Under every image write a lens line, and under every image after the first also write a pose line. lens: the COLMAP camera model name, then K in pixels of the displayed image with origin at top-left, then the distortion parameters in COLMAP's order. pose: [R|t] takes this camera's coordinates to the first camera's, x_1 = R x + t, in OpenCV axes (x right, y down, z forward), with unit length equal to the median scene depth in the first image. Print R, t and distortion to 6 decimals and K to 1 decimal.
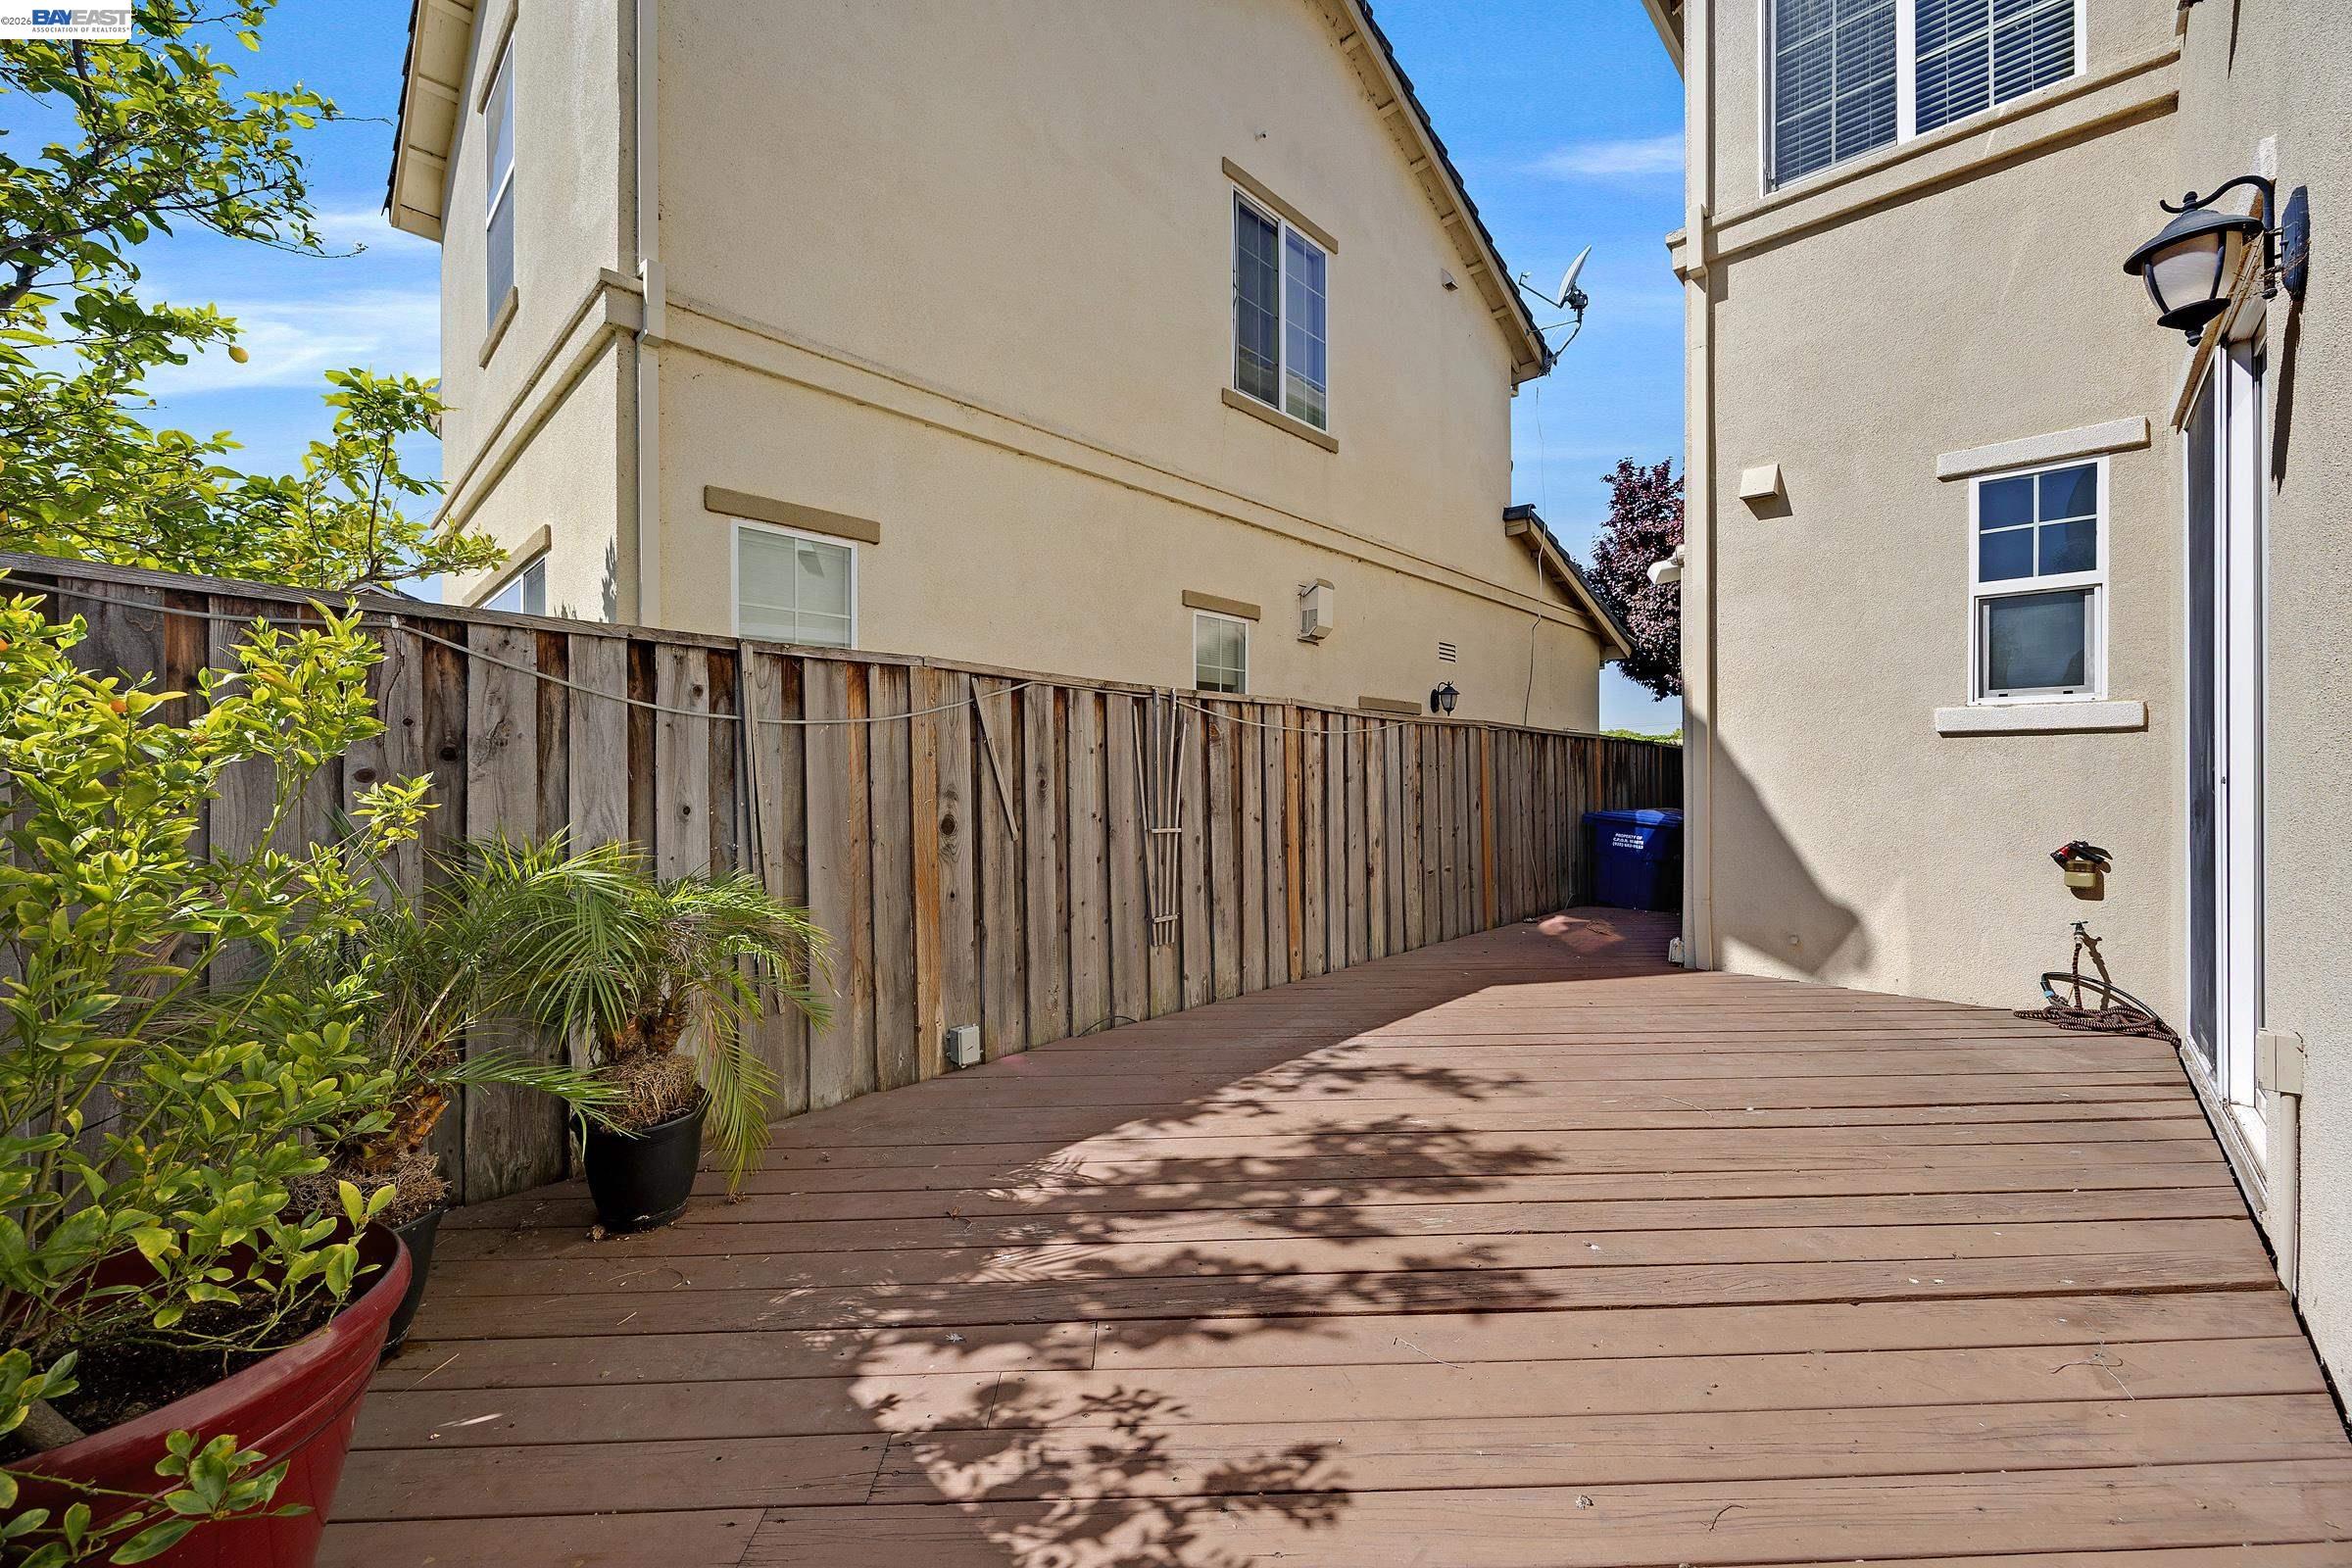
lens RADIAL K [[907.9, 0, 1177.9], [0, 907.9, 783.7], [0, 0, 1]] dist [0.005216, -0.002427]
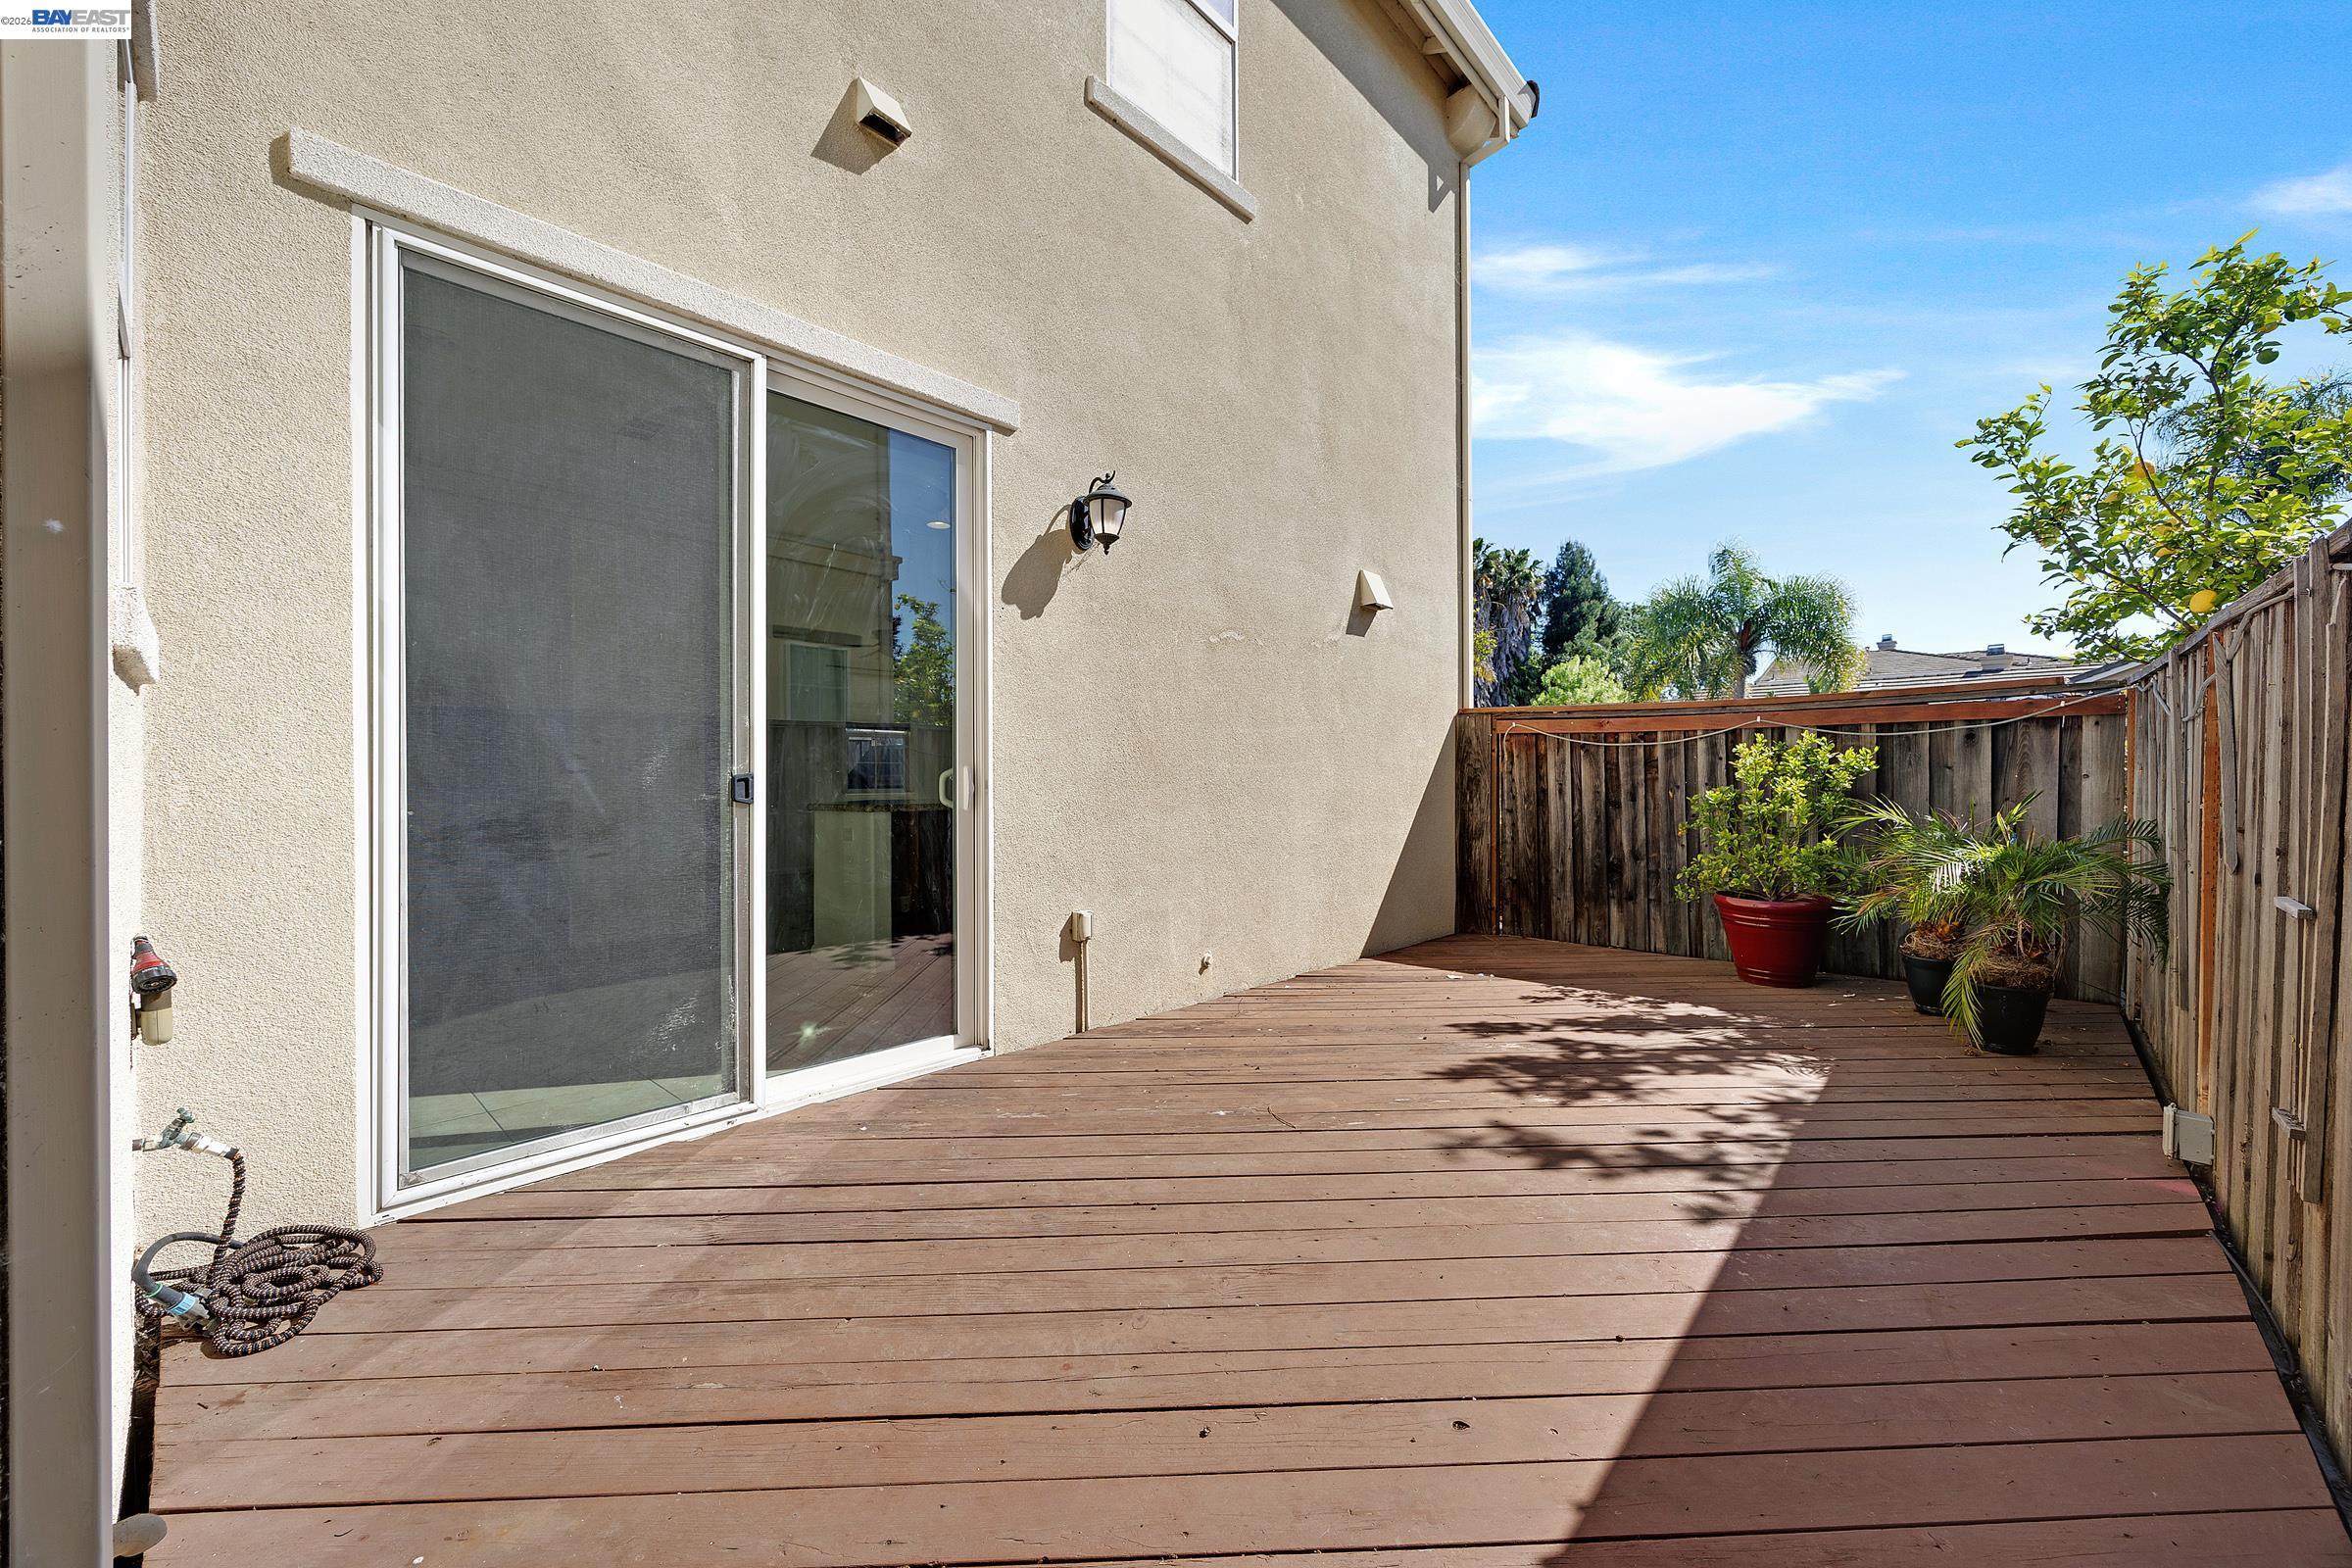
lens RADIAL K [[907.9, 0, 1171.1], [0, 907.9, 791.0], [0, 0, 1]] dist [0.005216, -0.002427]
pose [[-0.999827, 0.006176, -0.017564, 0.748267], [0.005822, 0.999780, 0.020172, -0.018685], [0.017685, 0.020067, -0.999642, 2.120556]]
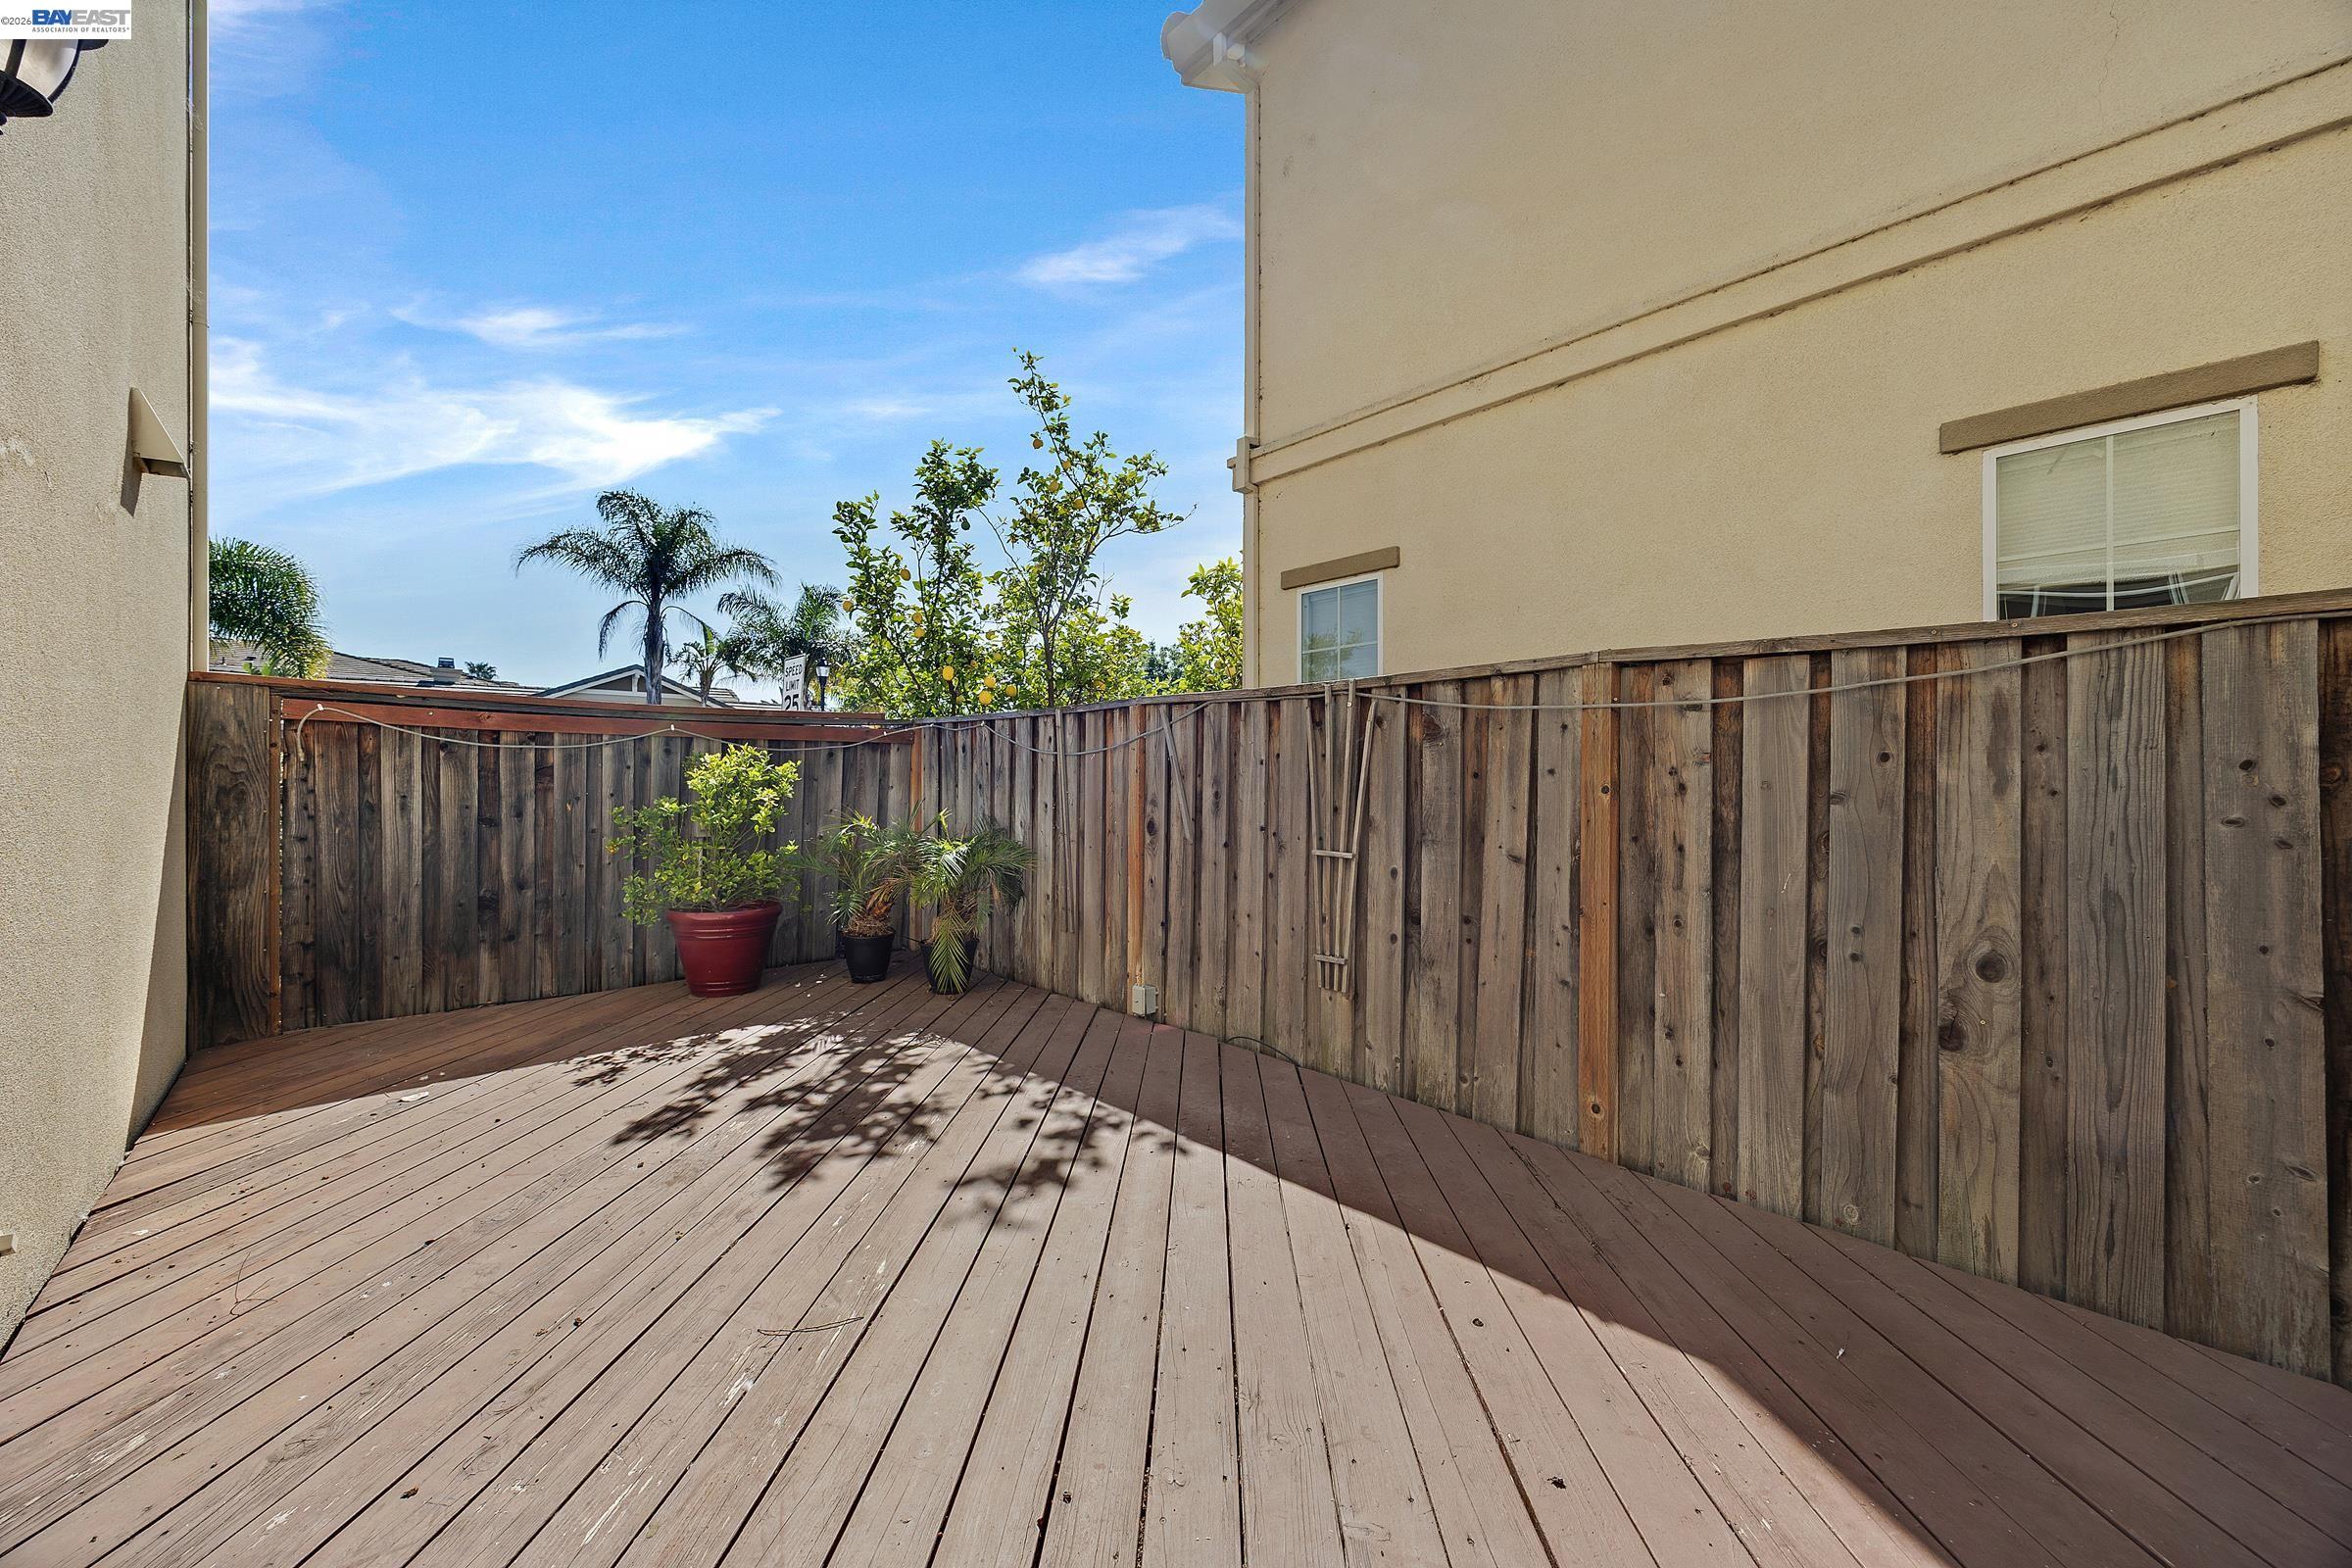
lens RADIAL K [[907.9, 0, 1176.3], [0, 907.9, 787.3], [0, 0, 1]] dist [0.005216, -0.002427]
pose [[-0.071235, 0.006878, -0.997436, 1.253146], [-0.006647, 0.999951, 0.007370, -0.023027], [0.997437, 0.007155, -0.071186, 1.386178]]
